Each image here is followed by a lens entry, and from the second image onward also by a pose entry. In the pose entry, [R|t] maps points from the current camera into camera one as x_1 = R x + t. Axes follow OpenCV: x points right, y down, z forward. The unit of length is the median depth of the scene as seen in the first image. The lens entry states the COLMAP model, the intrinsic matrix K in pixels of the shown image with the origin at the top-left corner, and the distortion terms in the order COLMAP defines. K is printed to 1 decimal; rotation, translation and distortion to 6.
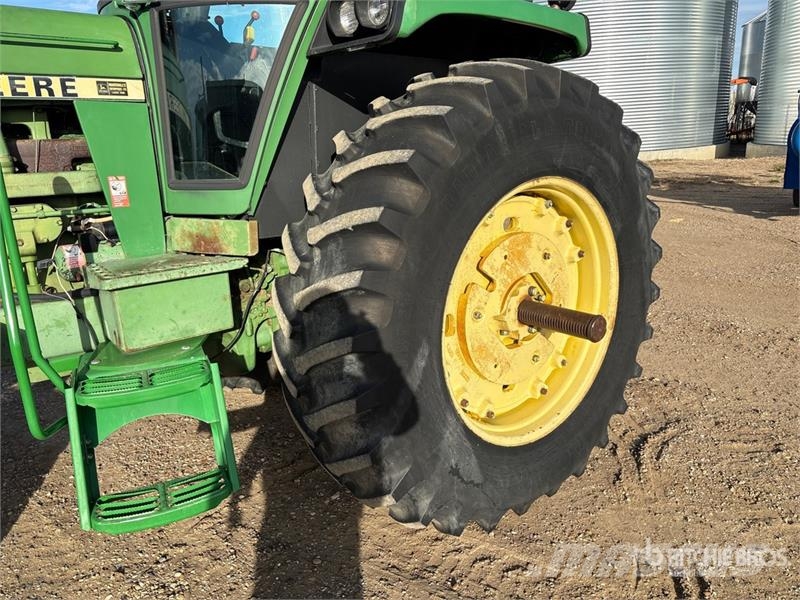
lens RADIAL K [[597.7, 0, 400.0], [0, 597.7, 300.0], [0, 0, 1]] dist [0.069153, -0.075488]
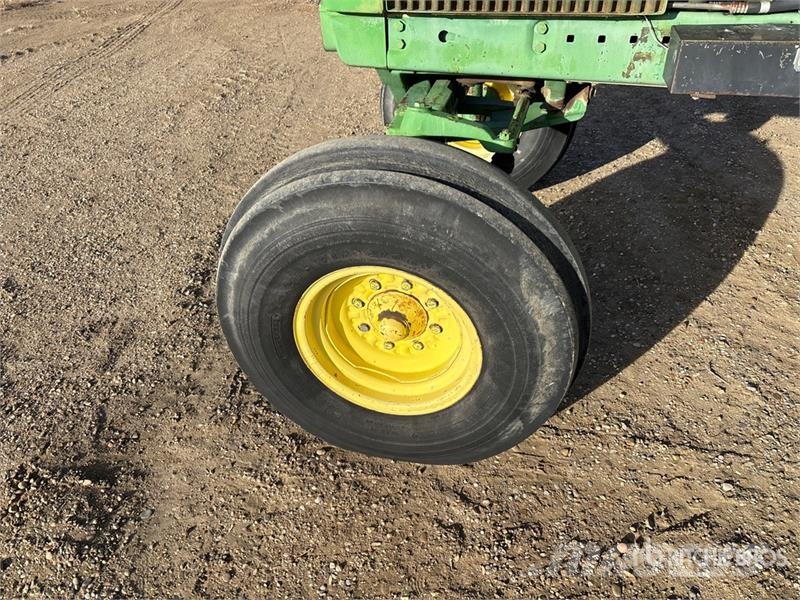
lens RADIAL K [[610.7, 0, 400.0], [0, 610.7, 300.0], [0, 0, 1]] dist [0.062532, -0.072904]
pose [[0.617546, 0.462198, -0.636404, -0.402351], [-0.184356, 0.871642, 0.454151, 0.086847], [0.764624, -0.163134, 0.623488, 0.029497]]
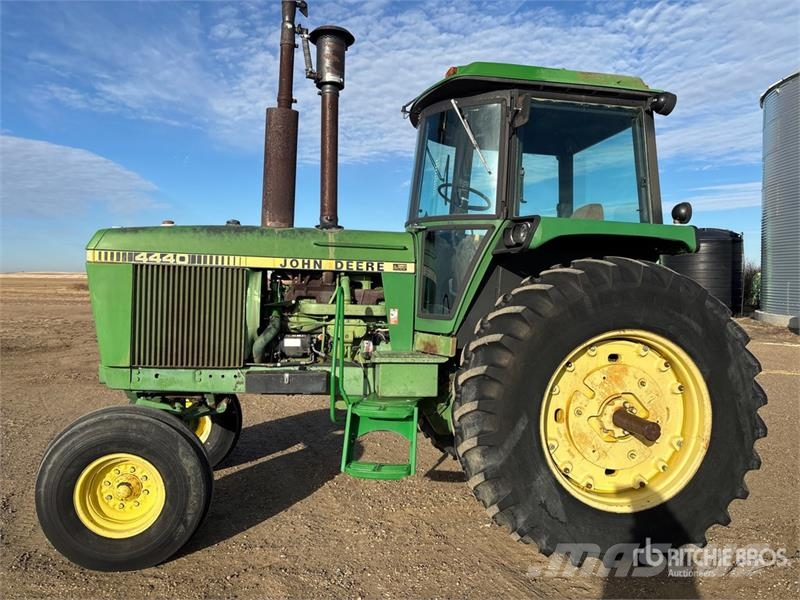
lens RADIAL K [[597.7, 0, 400.0], [0, 597.7, 300.0], [0, 0, 1]] dist [0.069153, -0.075488]
pose [[0.864738, 0.067671, -0.497643, 0.517278], [-0.179501, 0.967074, -0.180408, 0.115950], [0.469049, 0.245333, 0.848413, -0.654504]]
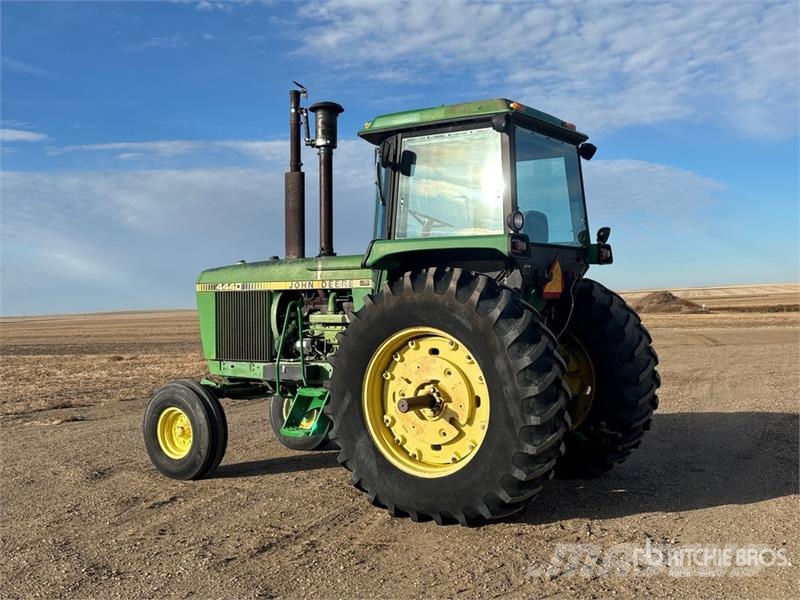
lens RADIAL K [[881.8, 0, 400.0], [0, 881.8, 300.0], [0, 0, 1]] dist [0.247051, -0.343611]
pose [[0.281206, 0.025335, -0.959313, 3.028345], [-0.235018, 0.971028, -0.043247, -0.154151], [0.930424, 0.237617, 0.279013, 0.129845]]
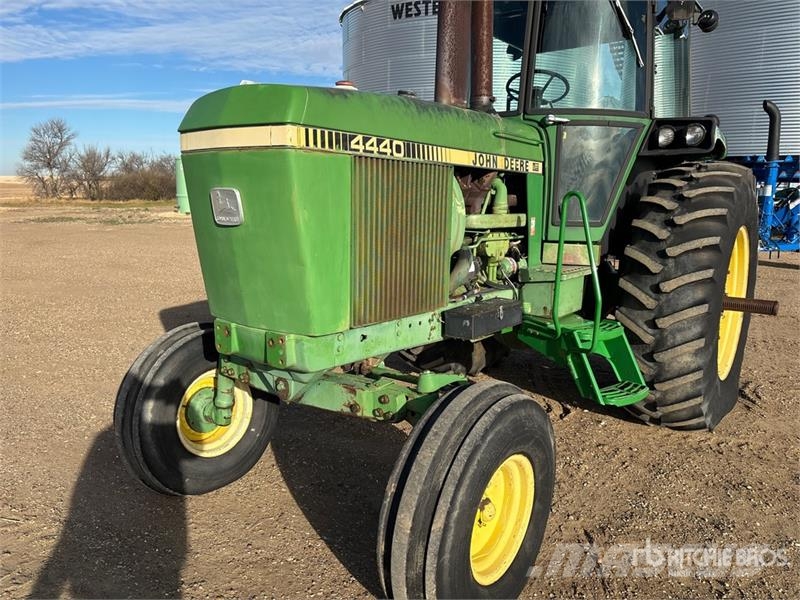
lens RADIAL K [[597.7, 0, 400.0], [0, 597.7, 300.0], [0, 0, 1]] dist [0.069153, -0.075488]
pose [[0.972319, 0.007966, 0.233521, -1.222329], [0.012924, 0.996055, -0.087789, 0.169574], [-0.233300, 0.088376, 0.968381, -0.523256]]
